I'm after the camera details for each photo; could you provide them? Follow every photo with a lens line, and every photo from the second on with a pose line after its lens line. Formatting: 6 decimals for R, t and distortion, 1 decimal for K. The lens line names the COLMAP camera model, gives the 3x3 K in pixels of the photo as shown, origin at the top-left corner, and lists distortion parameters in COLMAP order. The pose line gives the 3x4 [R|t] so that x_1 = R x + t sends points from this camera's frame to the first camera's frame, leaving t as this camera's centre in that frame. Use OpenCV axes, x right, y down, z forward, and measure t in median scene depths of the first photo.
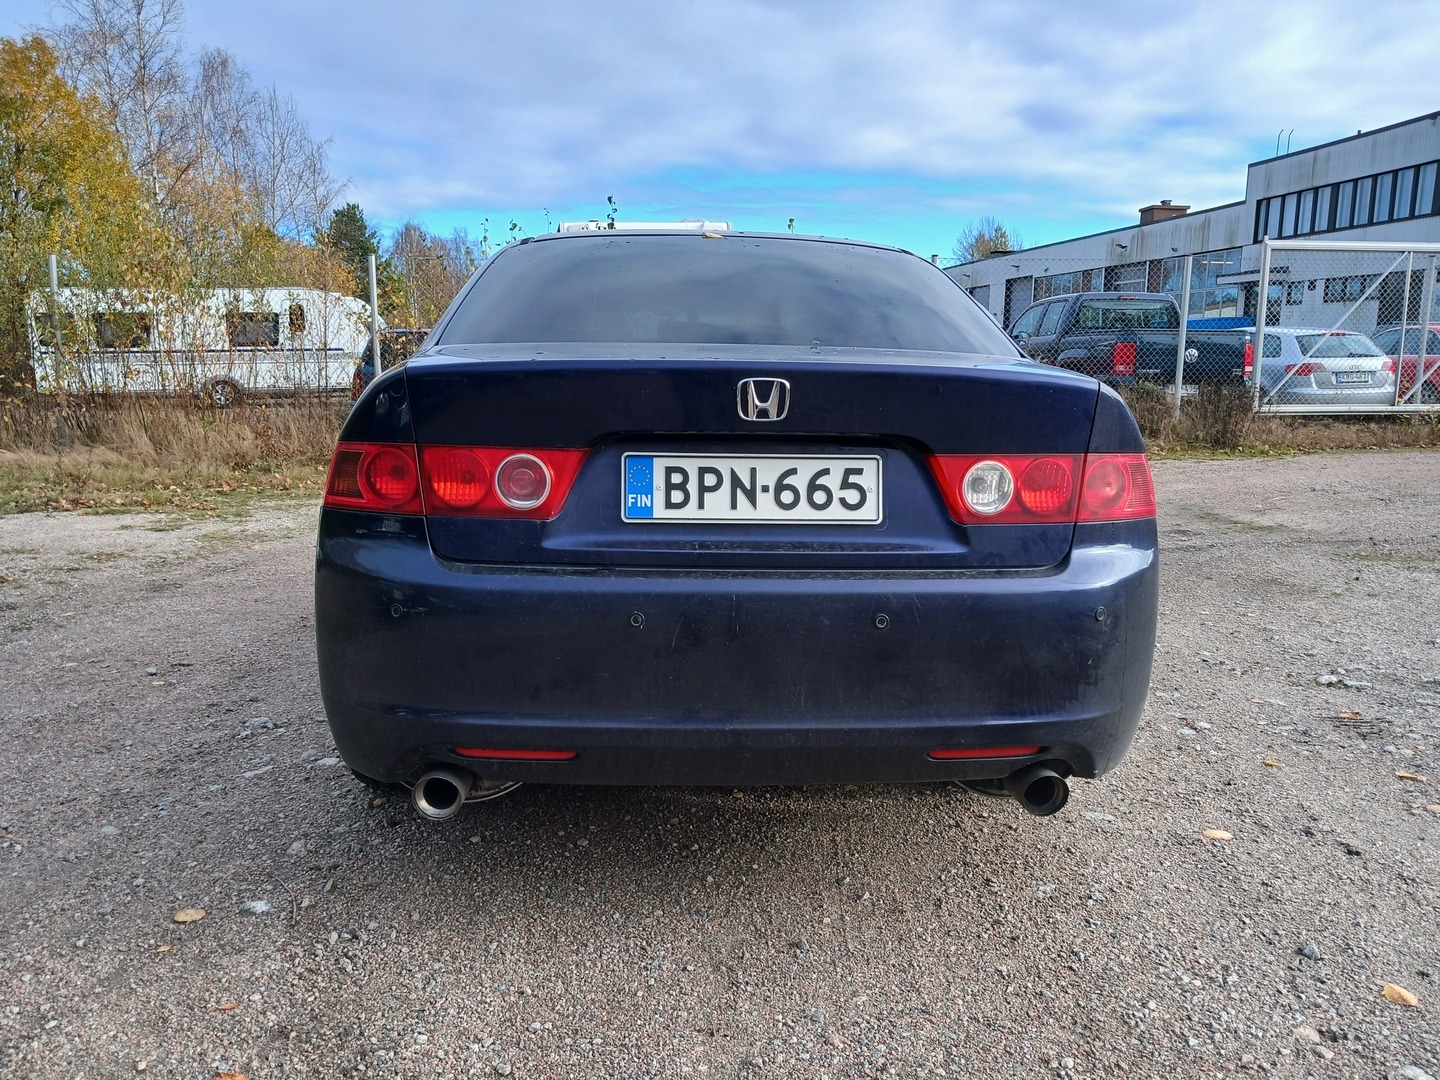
lens RADIAL K [[1315.7, 0, 688.1], [0, 1315.7, 540.6], [0, 0, 1]] dist [0.002955, -0.001696]
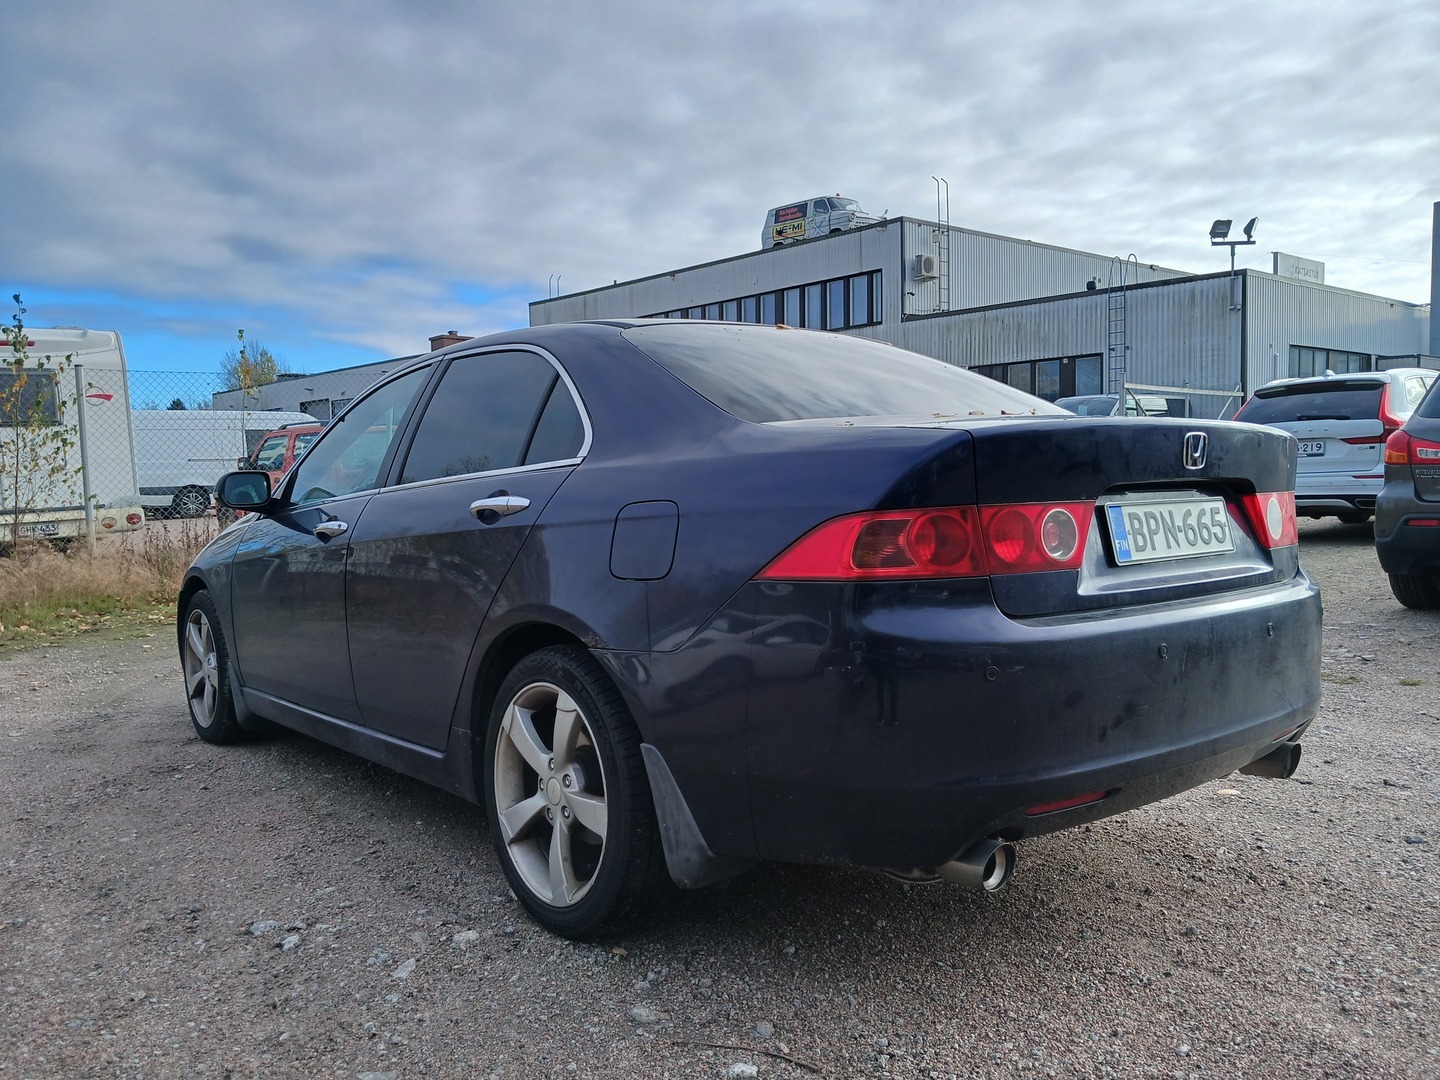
lens RADIAL K [[1315.7, 0, 688.1], [0, 1315.7, 540.6], [0, 0, 1]] dist [0.002955, -0.001696]
pose [[0.765597, -0.059322, 0.640580, -0.627250], [0.124446, 0.990588, -0.056999, -0.010734], [-0.631169, 0.123356, 0.765773, 0.239548]]
